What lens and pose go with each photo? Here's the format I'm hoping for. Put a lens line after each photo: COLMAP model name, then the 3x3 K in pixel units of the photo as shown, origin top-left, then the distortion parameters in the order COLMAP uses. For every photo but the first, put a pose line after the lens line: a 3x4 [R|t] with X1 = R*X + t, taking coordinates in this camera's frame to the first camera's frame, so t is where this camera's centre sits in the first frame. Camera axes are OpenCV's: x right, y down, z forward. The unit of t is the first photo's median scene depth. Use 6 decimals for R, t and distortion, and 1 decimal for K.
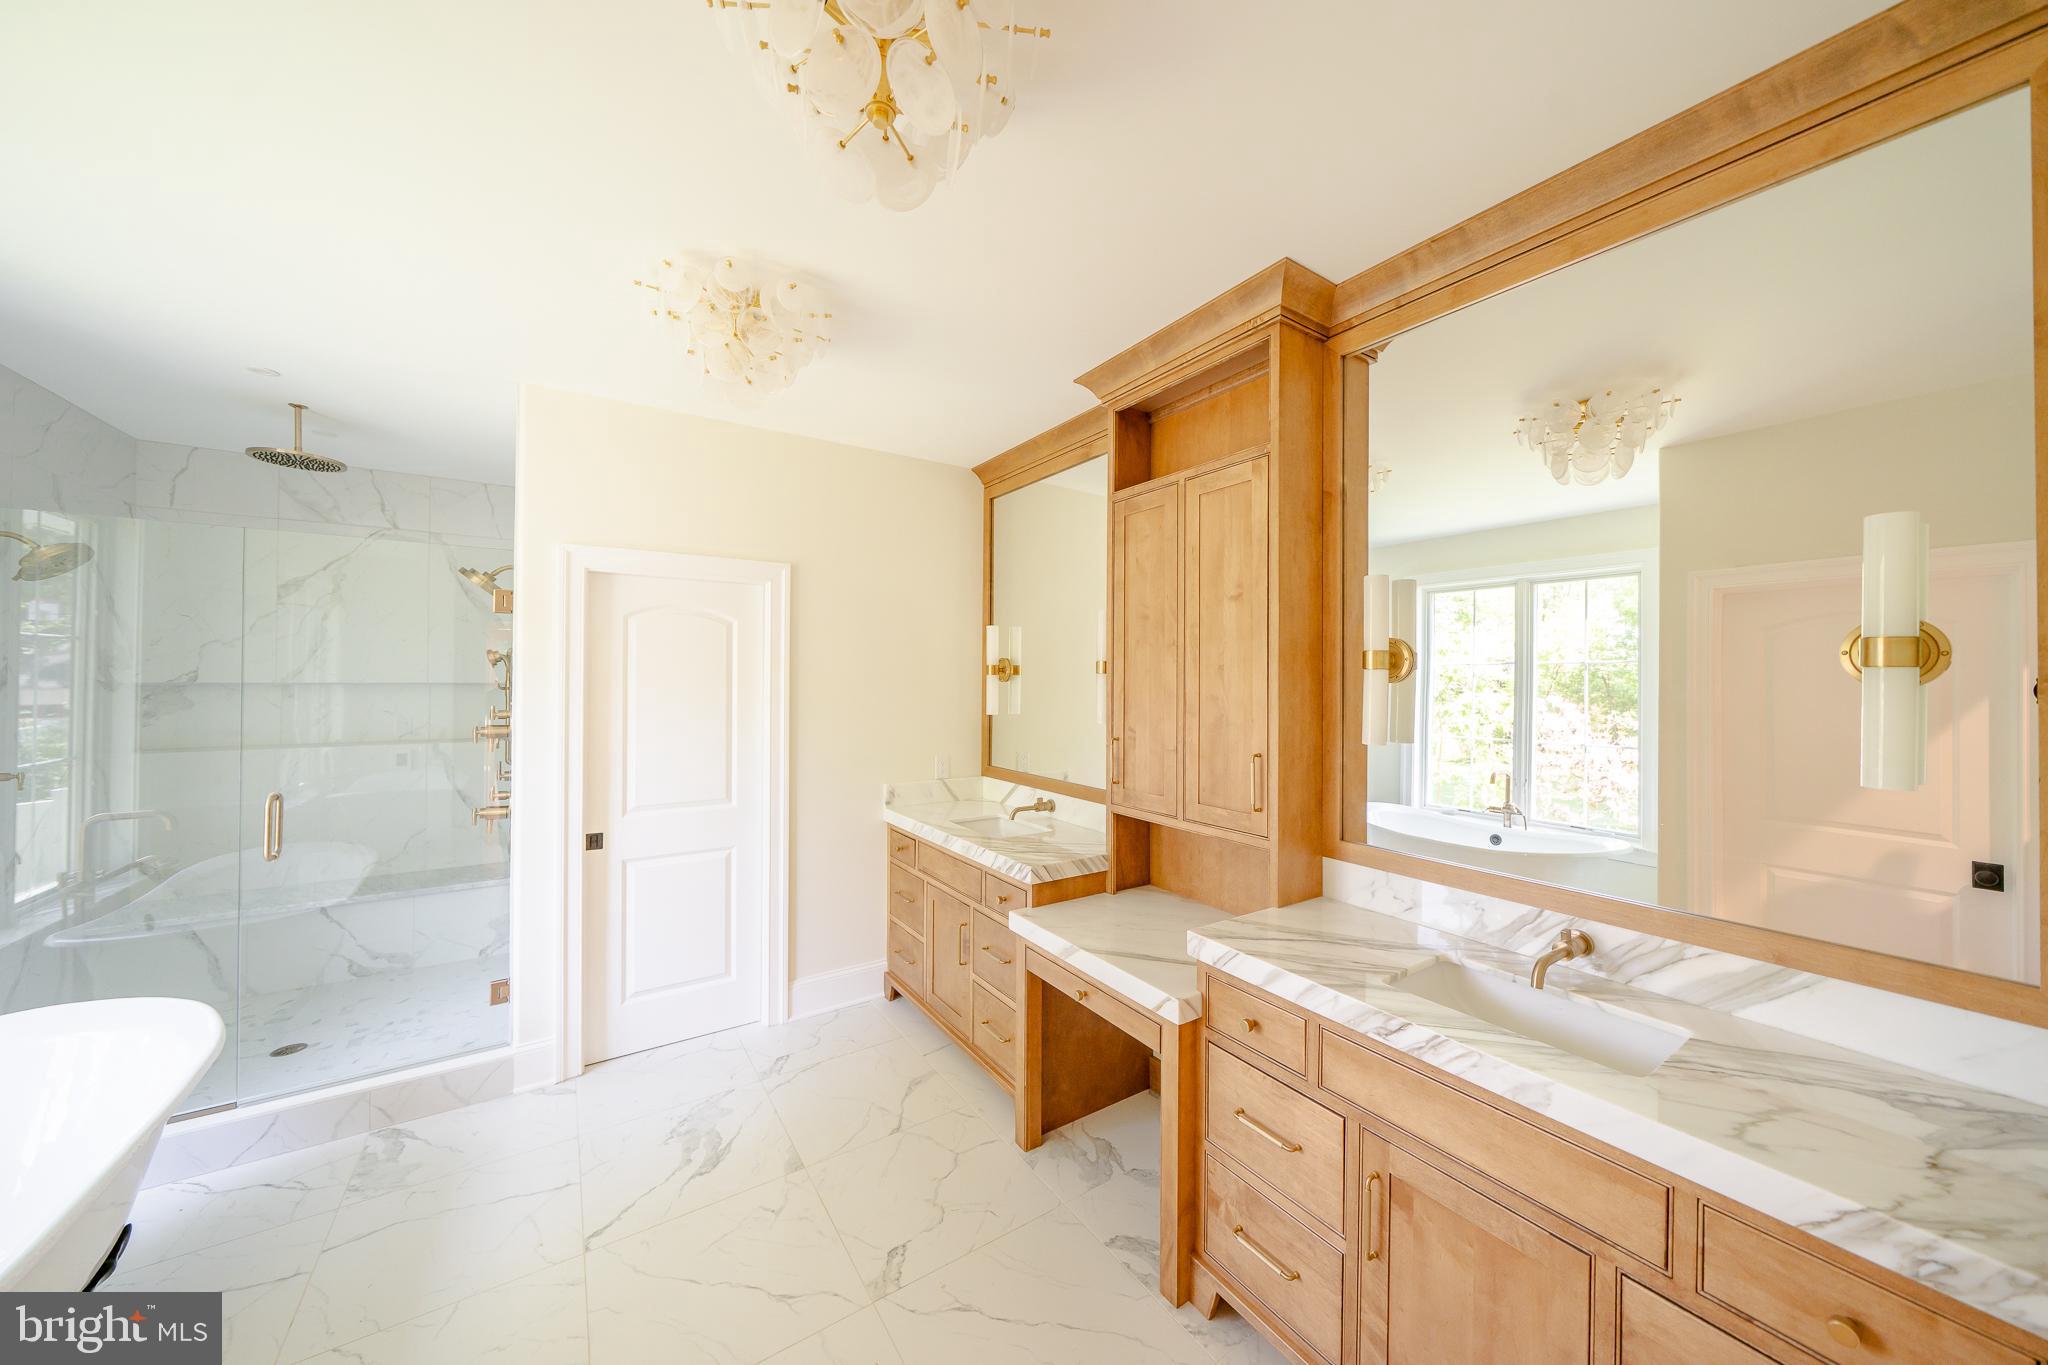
lens RADIAL K [[697.5, 0, 1030.8], [0, 697.5, 676.6], [0, 0, 1]] dist [-0.003865, 0.000123]
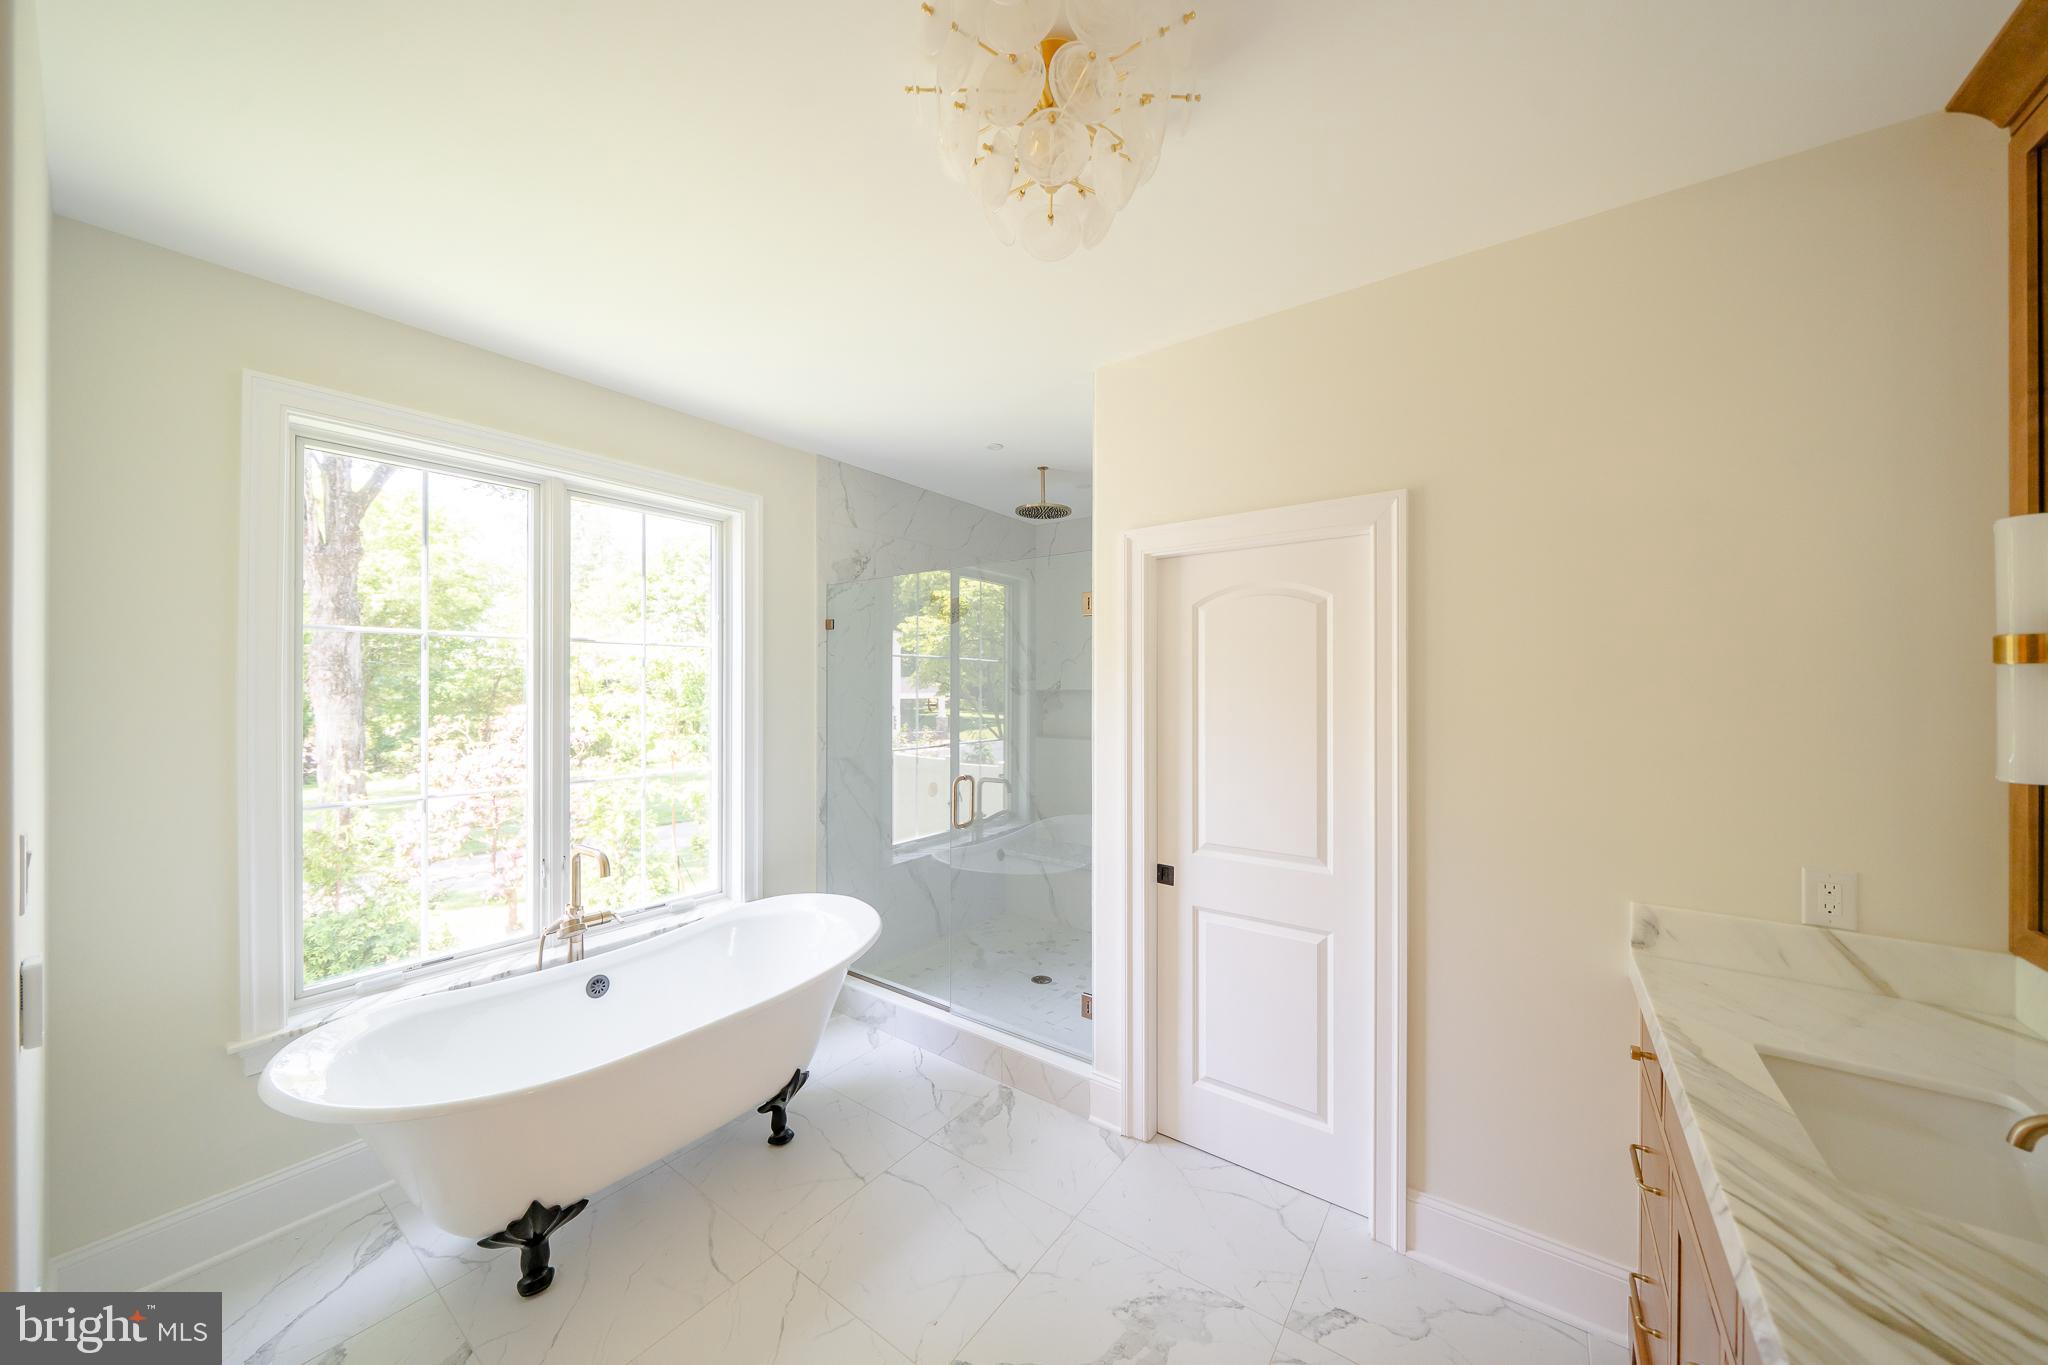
lens RADIAL K [[697.5, 0, 1021.9], [0, 697.5, 686.0], [0, 0, 1]] dist [-0.003865, 0.000123]
pose [[0.351480, -0.005573, -0.936179, 0.105681], [-0.001552, 0.999977, -0.006536, 0.012405], [0.936194, 0.003750, 0.351463, 0.521728]]
